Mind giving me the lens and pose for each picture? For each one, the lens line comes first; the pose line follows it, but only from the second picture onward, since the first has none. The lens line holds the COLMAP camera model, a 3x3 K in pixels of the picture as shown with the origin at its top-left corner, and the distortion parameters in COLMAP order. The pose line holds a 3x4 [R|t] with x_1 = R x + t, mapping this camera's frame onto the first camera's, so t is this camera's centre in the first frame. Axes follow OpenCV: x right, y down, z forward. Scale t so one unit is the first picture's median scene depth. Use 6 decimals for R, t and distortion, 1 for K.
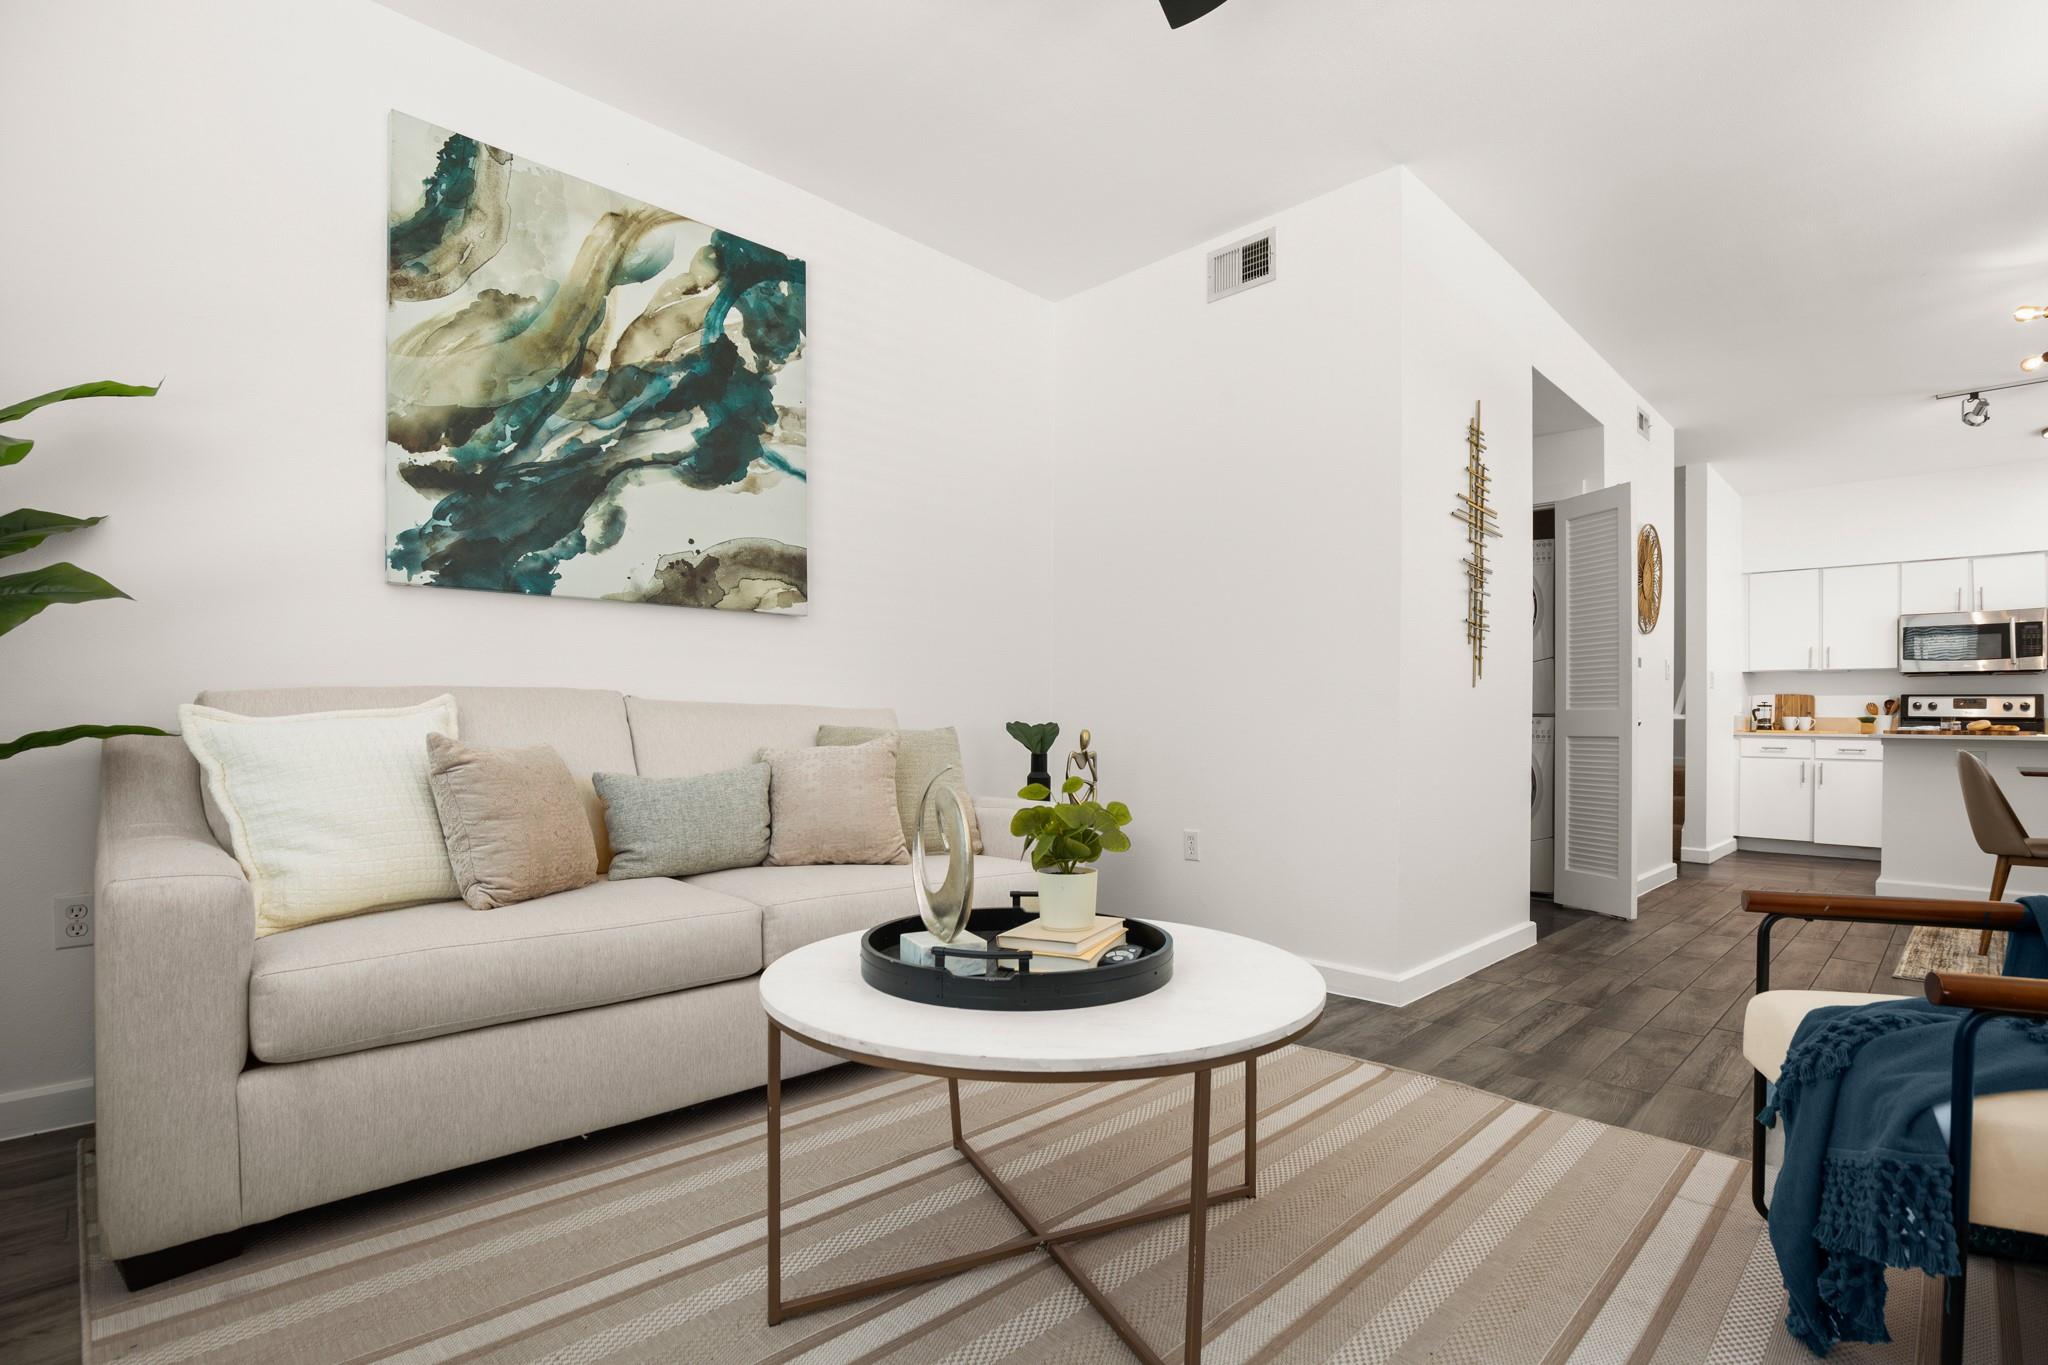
lens RADIAL K [[956.8, 0, 1025.5], [0, 956.8, 708.6], [0, 0, 1]] dist [-0.027849, 0.000028]
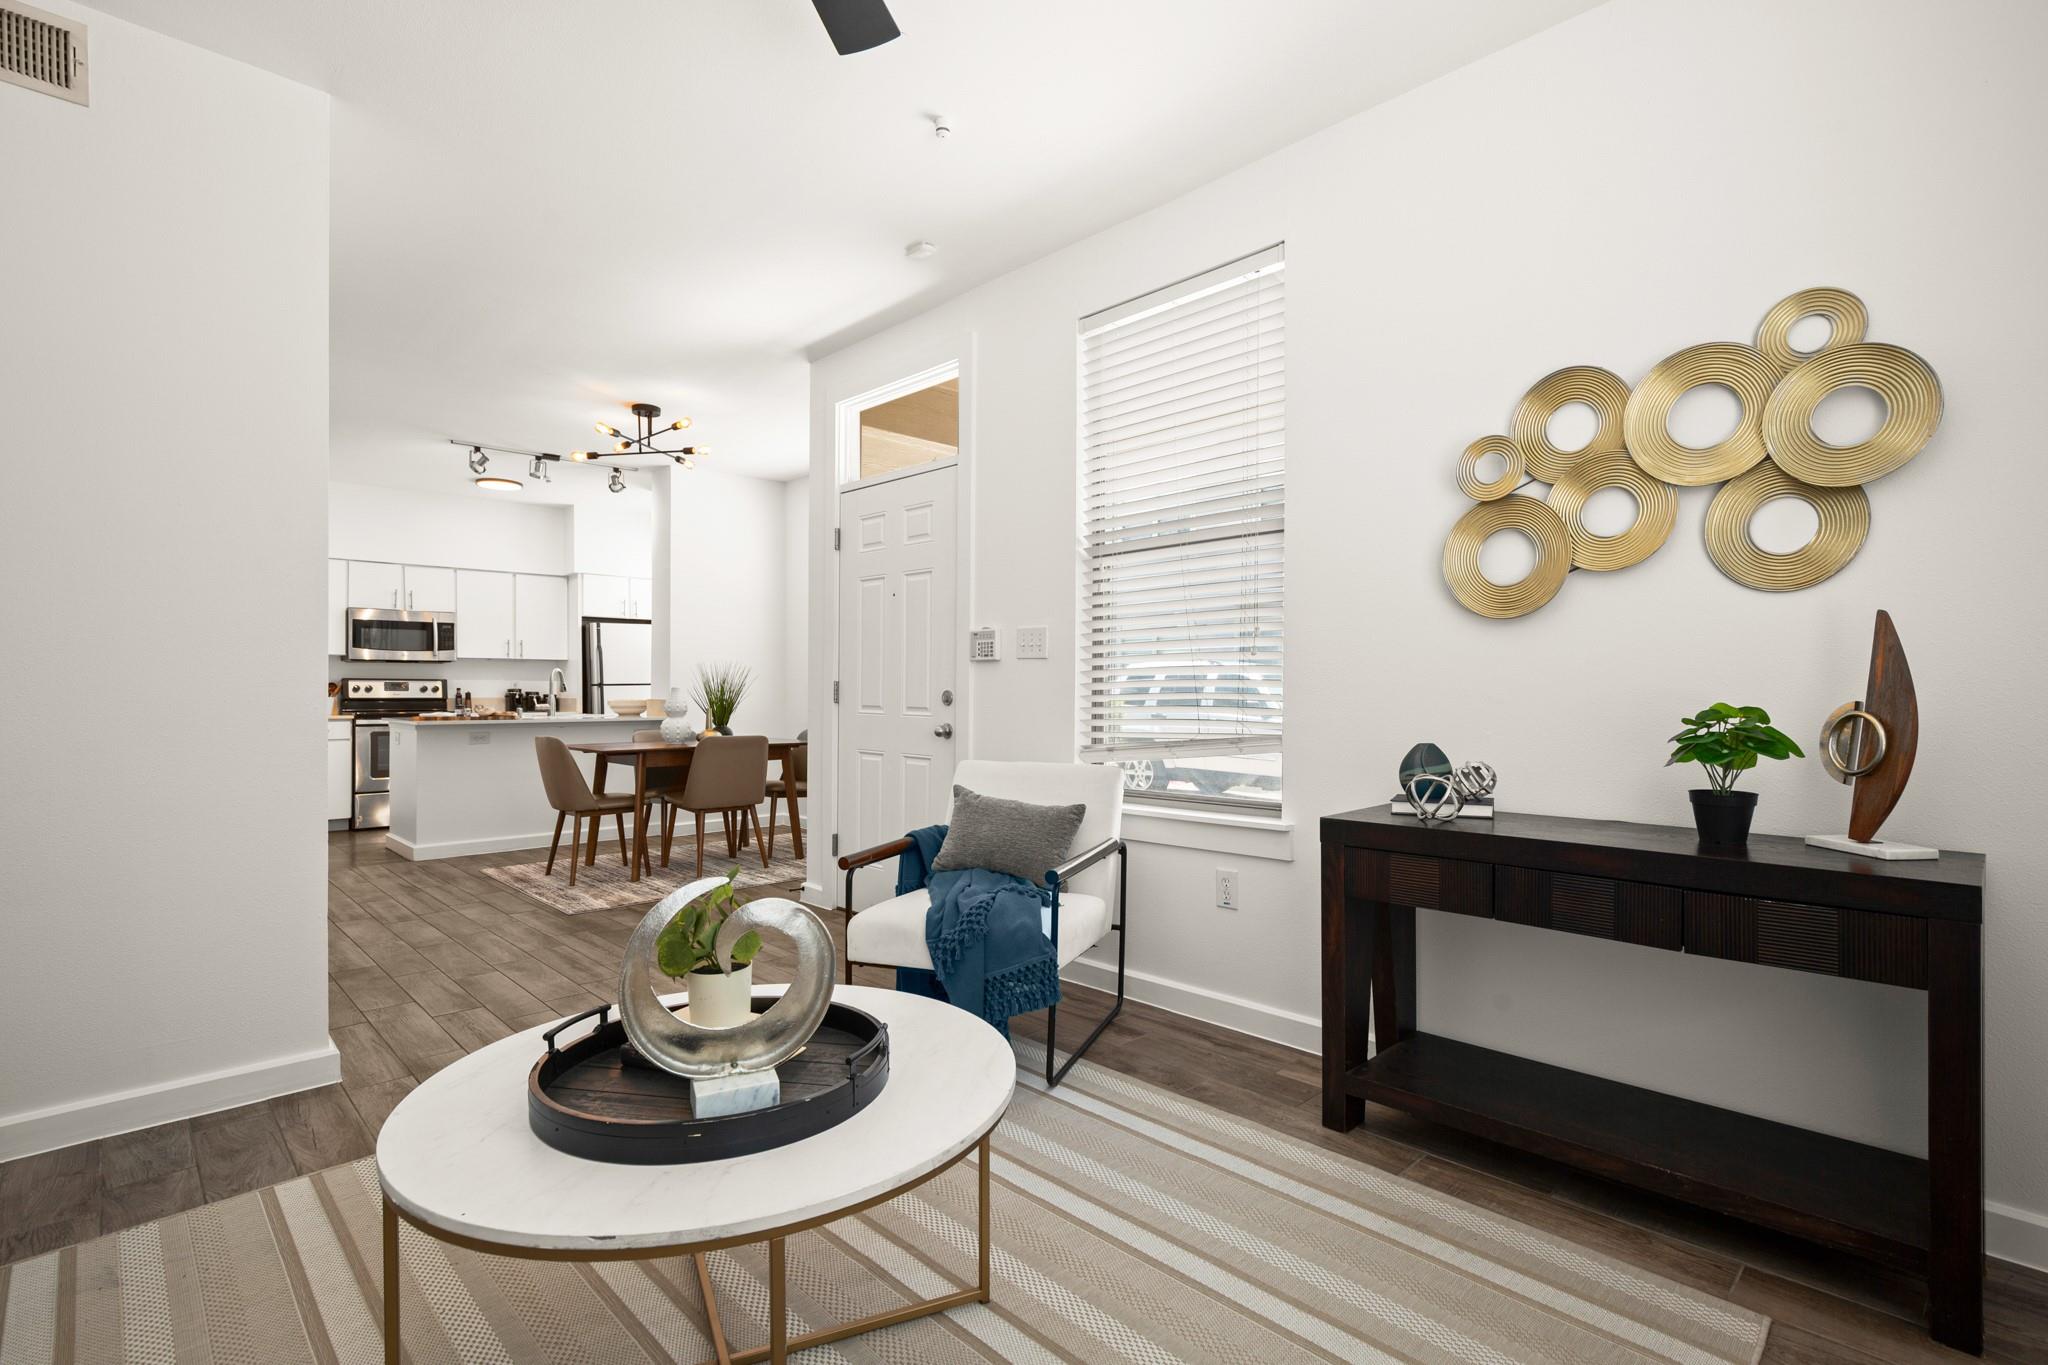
lens RADIAL K [[977.0, 0, 1039.2], [0, 977.0, 687.7], [0, 0, 1]] dist [0.000818, -0.000015]
pose [[0.009834, -0.012412, 0.999875, -0.237368], [-0.012574, 0.999842, 0.012535, -0.031598], [-0.999873, -0.012695, 0.009676, 0.173841]]
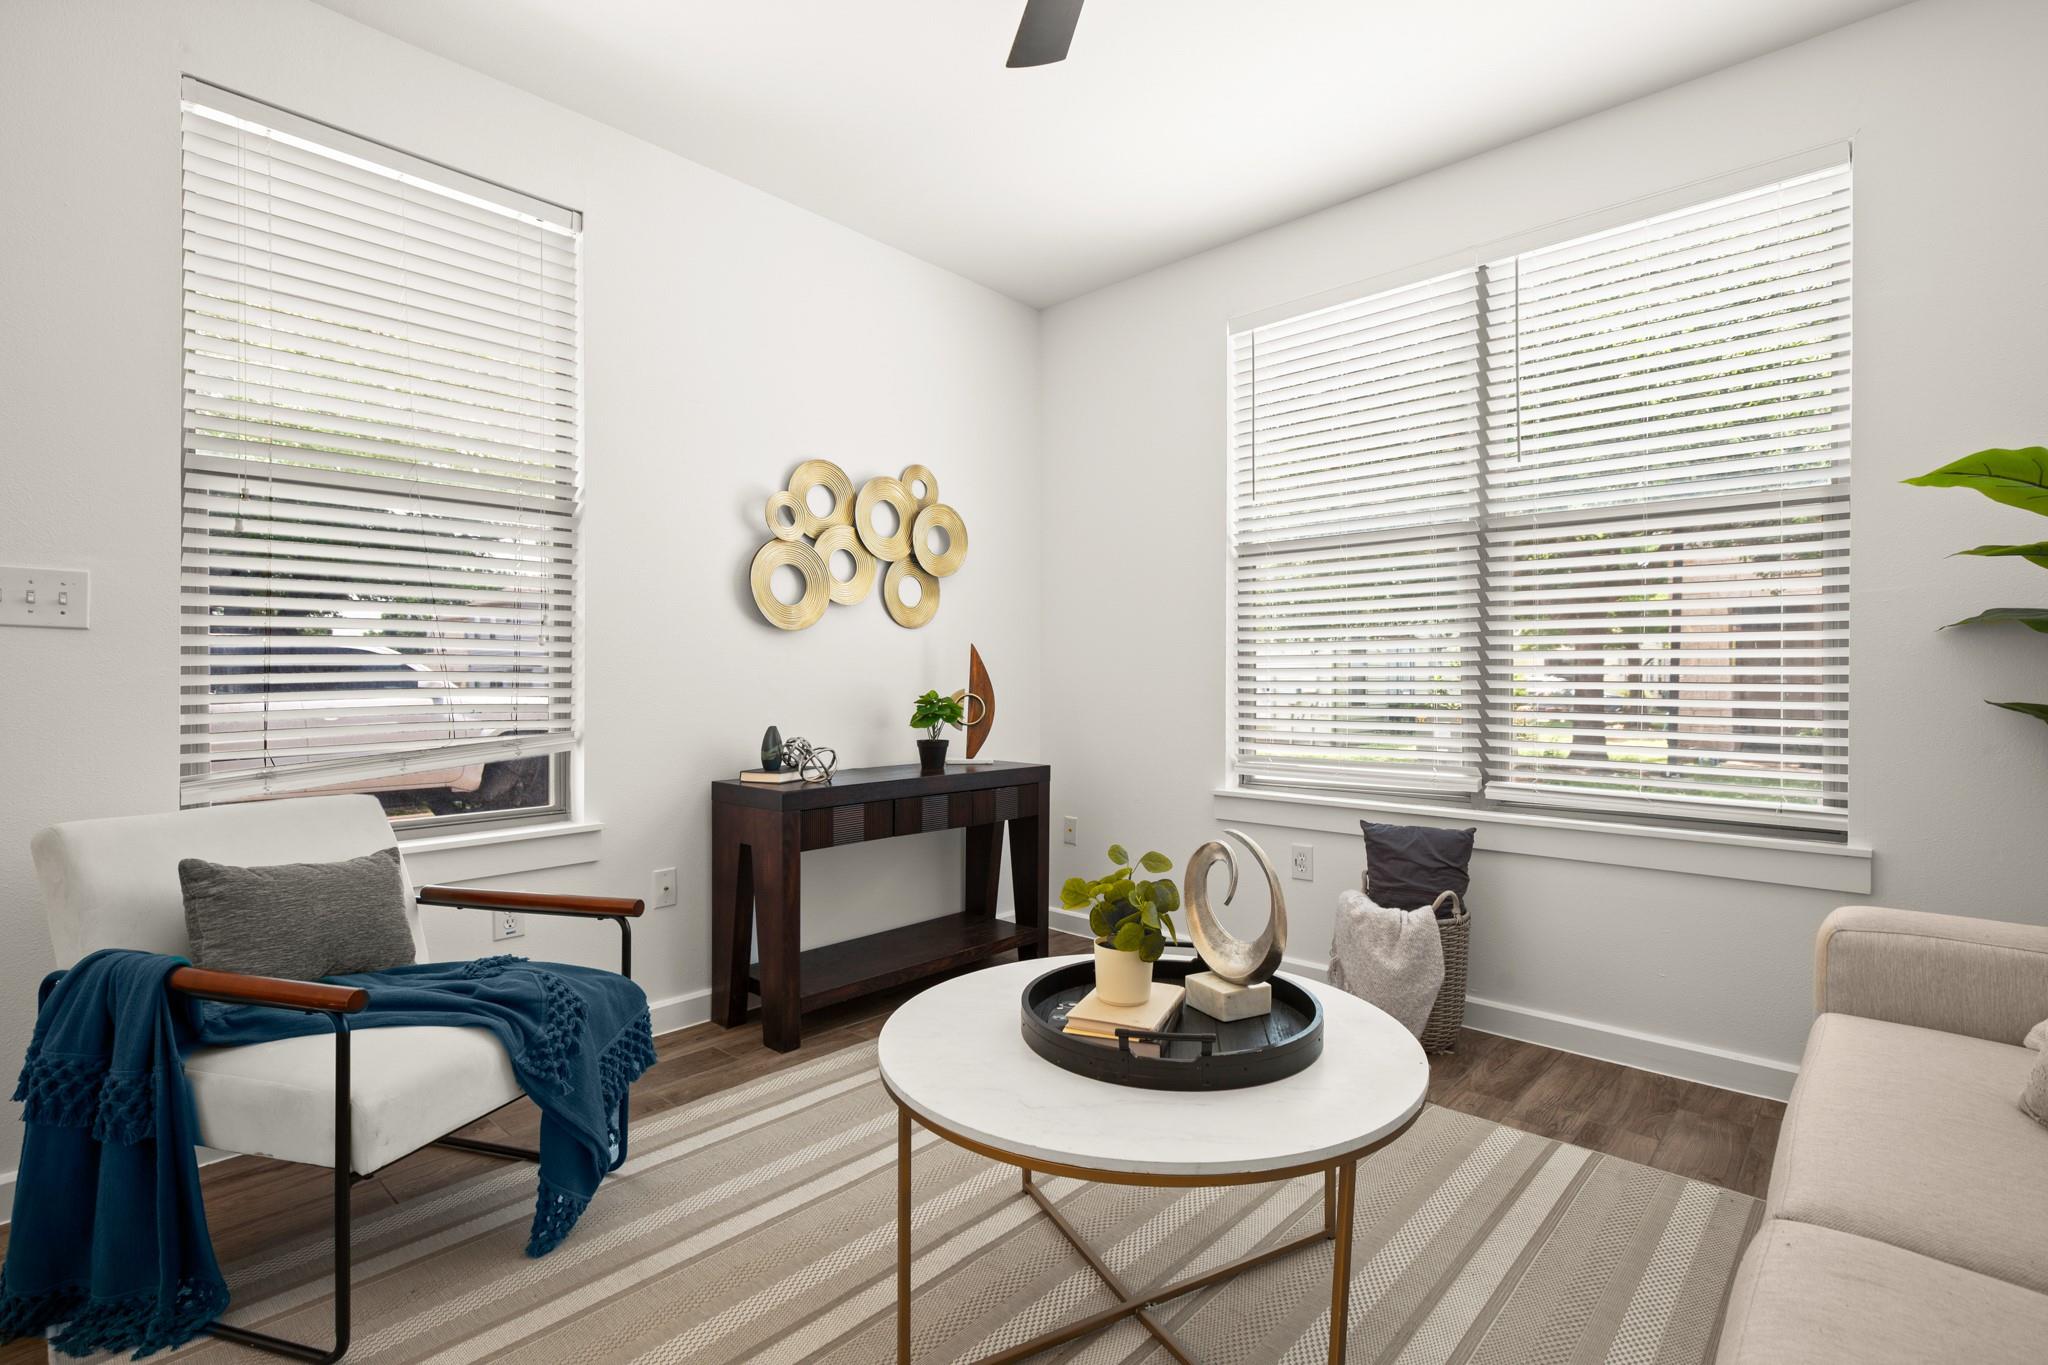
lens RADIAL K [[977.0, 0, 1039.2], [0, 977.0, 687.7], [0, 0, 1]] dist [0.000818, -0.000015]
pose [[-0.997789, -0.012292, -0.065308, 0.057564], [-0.011914, 0.999910, -0.006172, -0.024557], [0.065378, -0.005380, -0.997846, 0.525178]]
